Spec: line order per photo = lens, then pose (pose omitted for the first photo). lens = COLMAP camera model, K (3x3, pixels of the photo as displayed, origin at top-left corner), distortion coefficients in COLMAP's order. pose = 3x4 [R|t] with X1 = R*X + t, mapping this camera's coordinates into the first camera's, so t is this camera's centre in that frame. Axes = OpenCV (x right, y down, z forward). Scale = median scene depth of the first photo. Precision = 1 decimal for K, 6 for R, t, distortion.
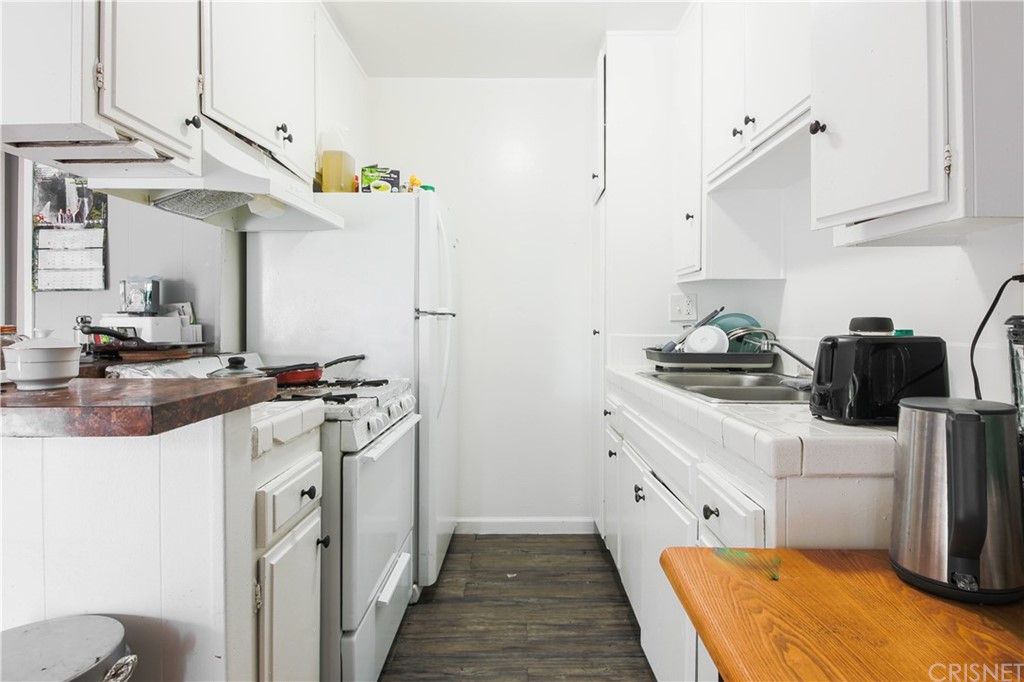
lens RADIAL K [[541.1, 0, 533.0], [0, 541.1, 317.1], [0, 0, 1]] dist [0.003281, 0.000471]
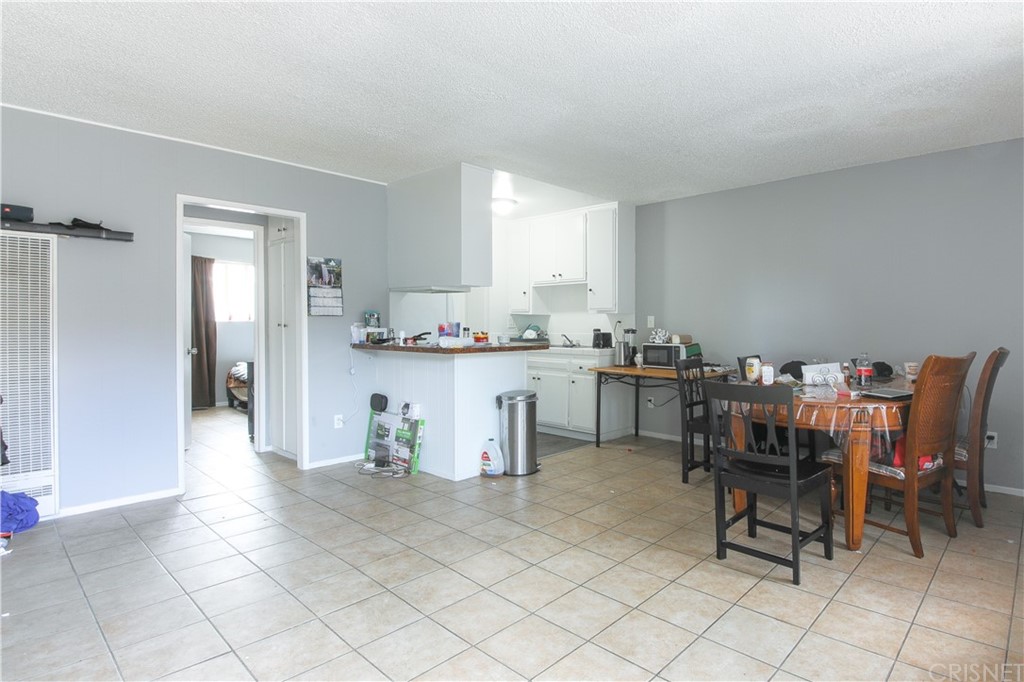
lens RADIAL K [[541.1, 0, 533.0], [0, 541.1, 317.1], [0, 0, 1]] dist [0.003281, 0.000471]
pose [[0.711407, 0.010533, 0.702701, -1.793068], [-0.011945, 0.999924, -0.002894, -0.047858], [-0.702679, -0.006335, 0.711479, -1.151790]]
